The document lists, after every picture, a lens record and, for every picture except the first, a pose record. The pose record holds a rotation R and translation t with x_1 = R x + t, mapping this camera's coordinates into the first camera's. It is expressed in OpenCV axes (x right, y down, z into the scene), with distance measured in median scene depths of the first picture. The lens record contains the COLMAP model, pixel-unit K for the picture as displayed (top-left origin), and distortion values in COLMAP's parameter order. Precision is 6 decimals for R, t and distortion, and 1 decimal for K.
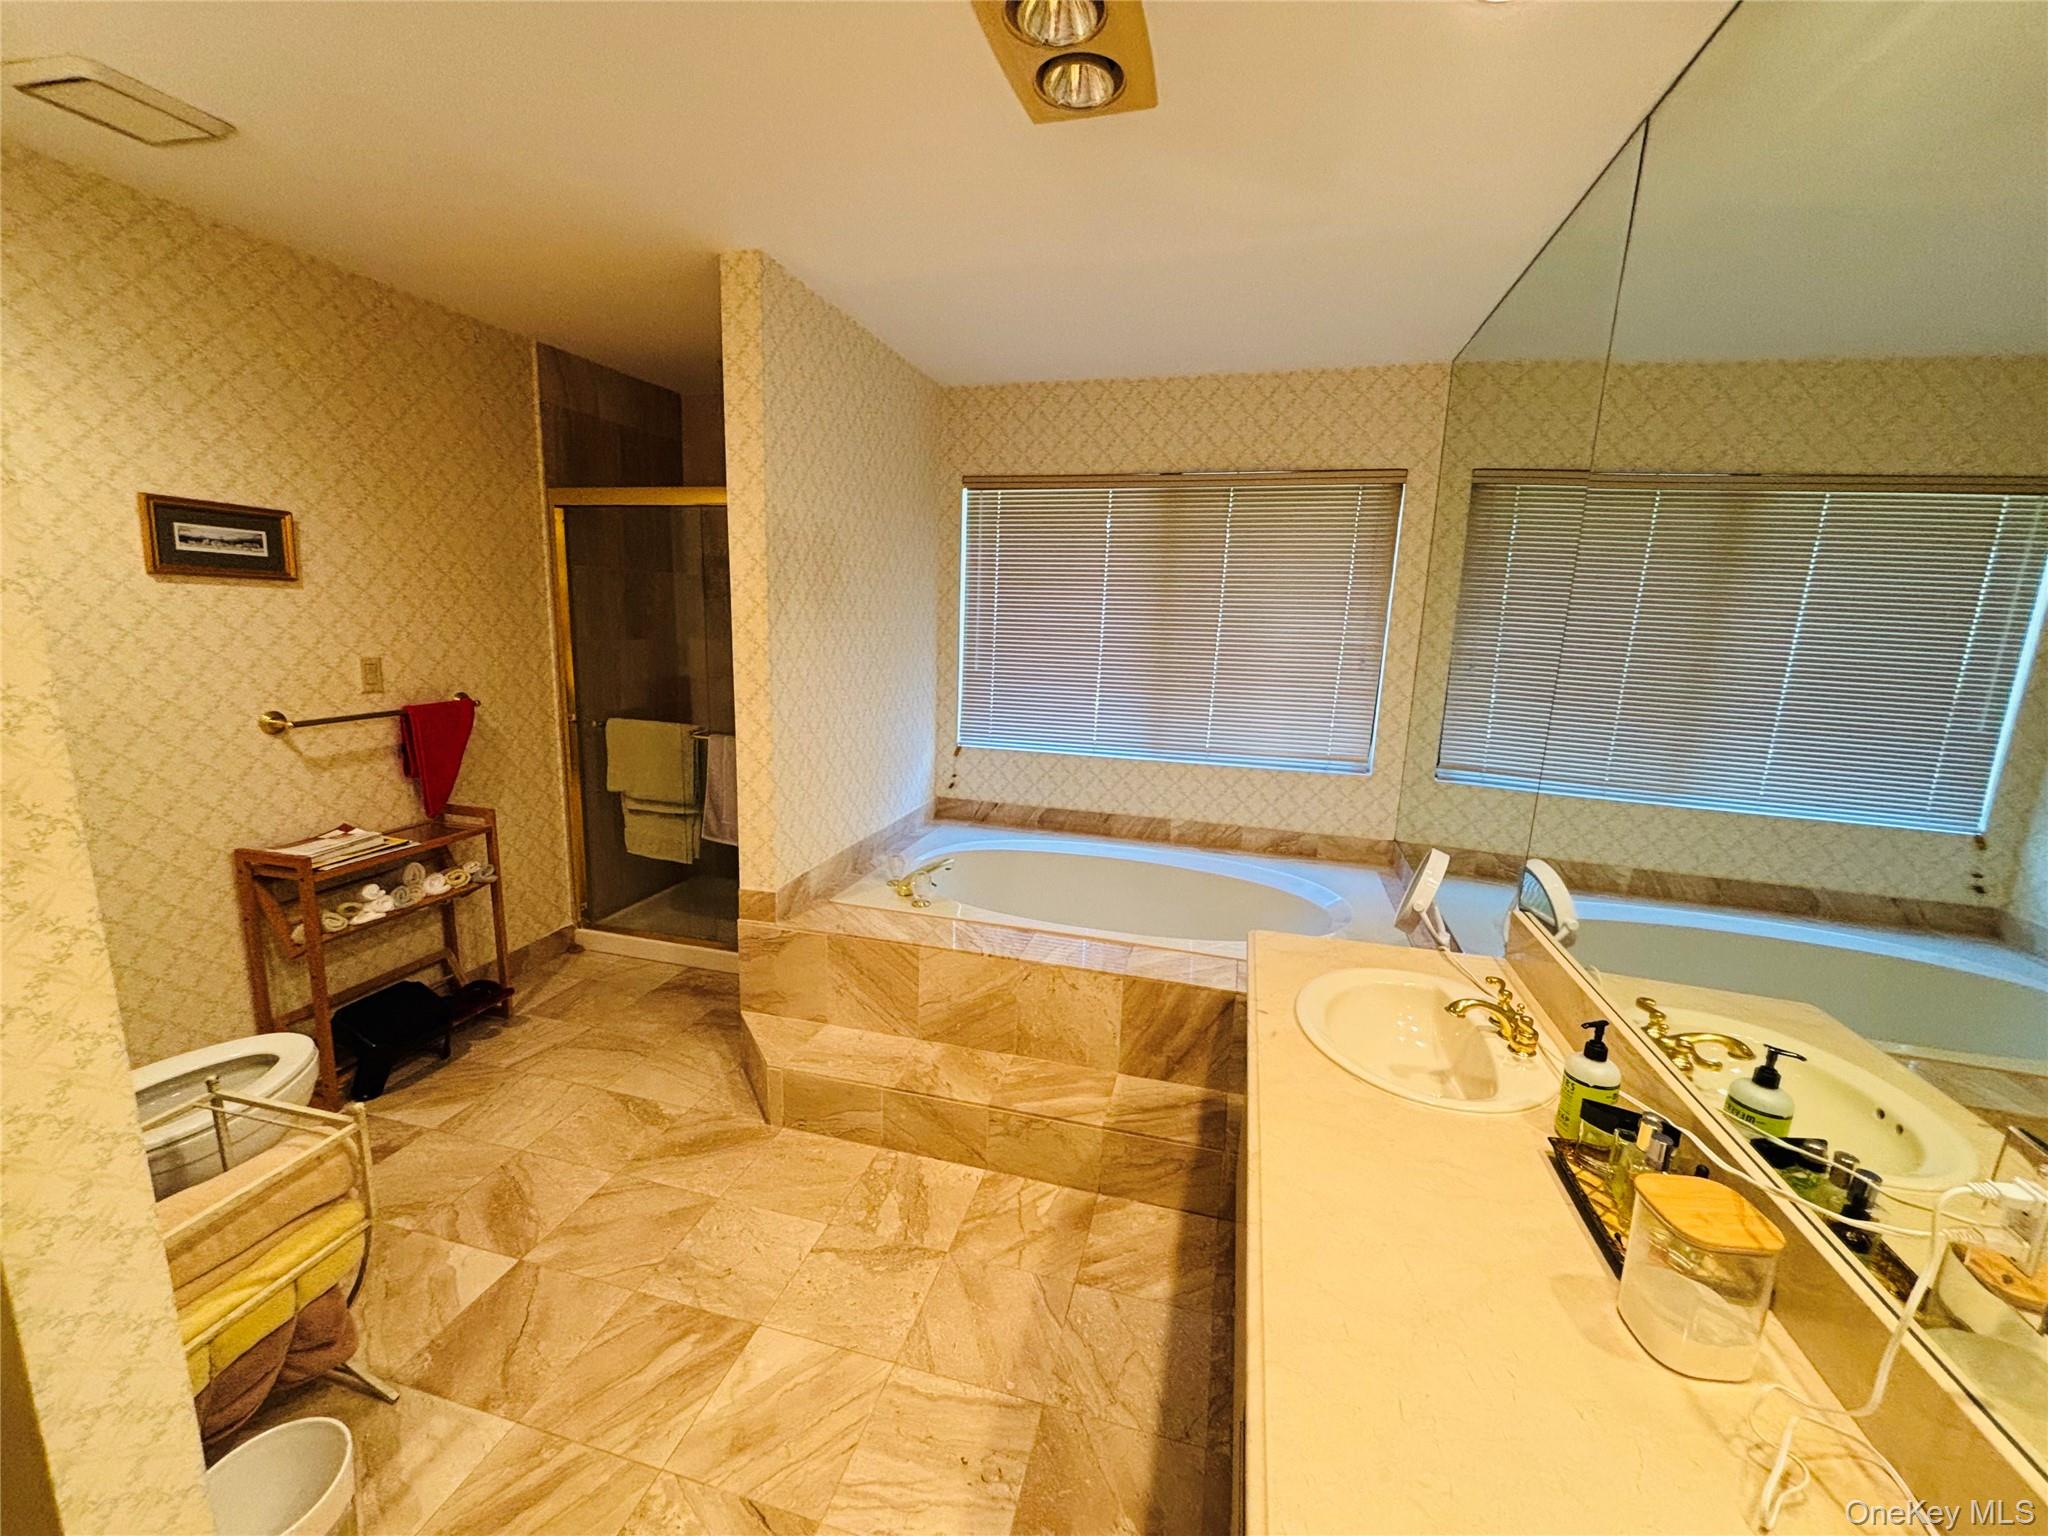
lens RADIAL K [[839.1, 0, 1022.0], [0, 839.1, 755.3], [0, 0, 1]] dist [-0.014071, 0.000017]
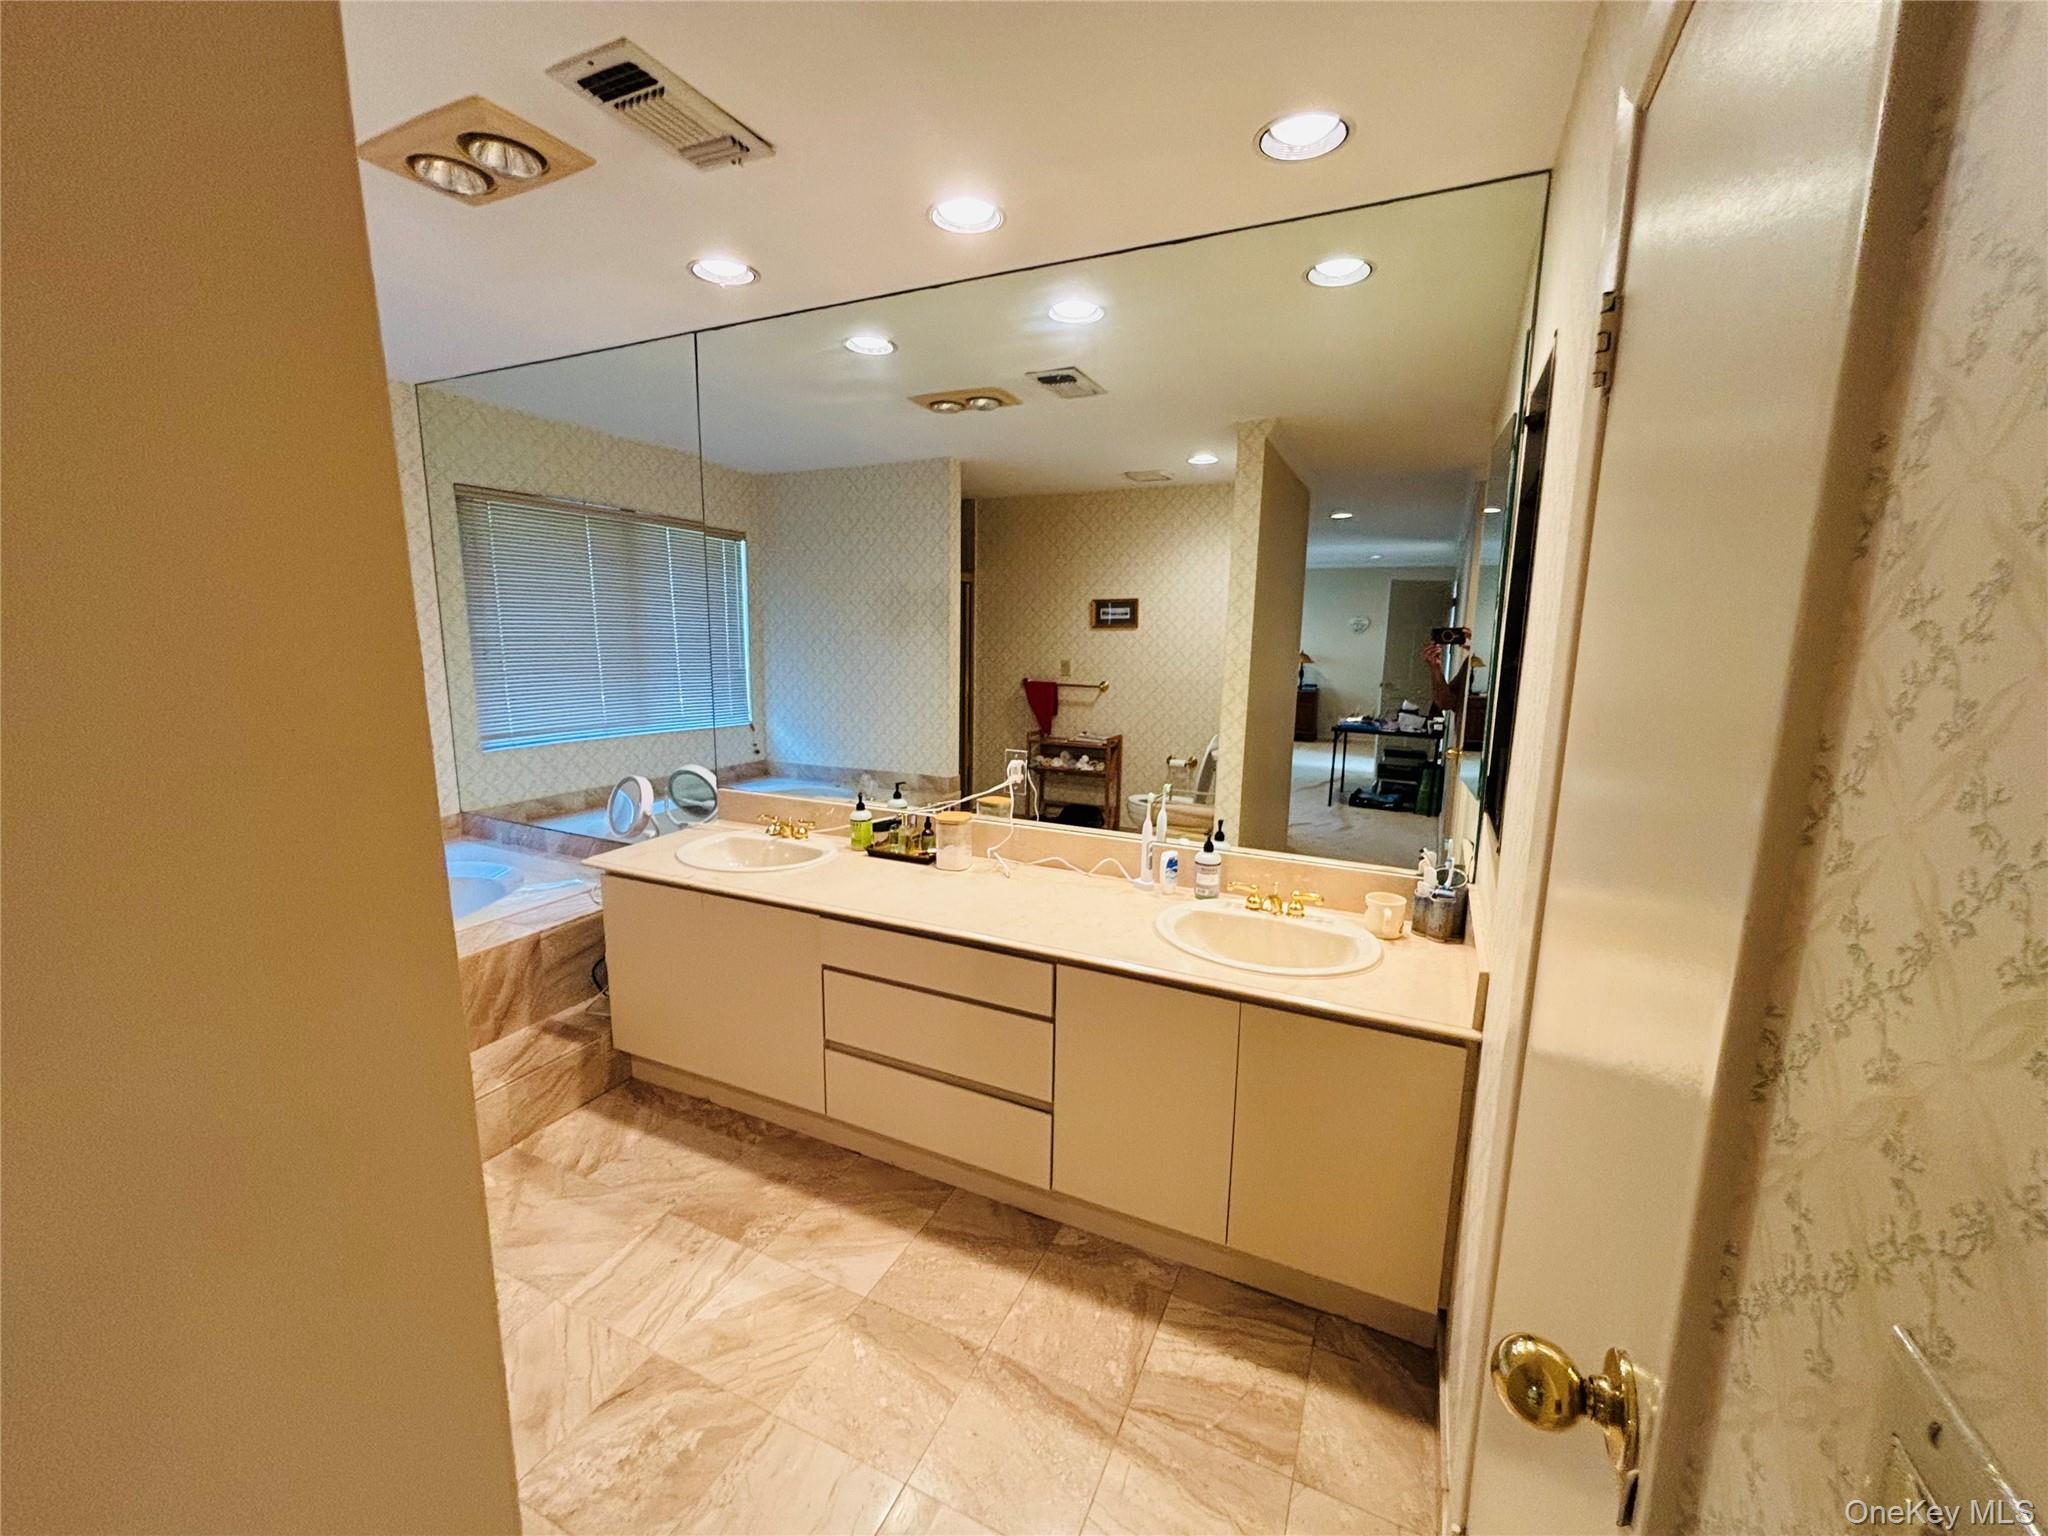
lens RADIAL K [[830.9, 0, 1022.3], [0, 830.9, 763.6], [0, 0, 1]] dist [0.018254, -0.006086]
pose [[0.189640, -0.202552, 0.960734, -0.697840], [0.175607, 0.969709, 0.169781, -0.030601], [-0.966022, 0.136515, 0.219466, 0.040849]]
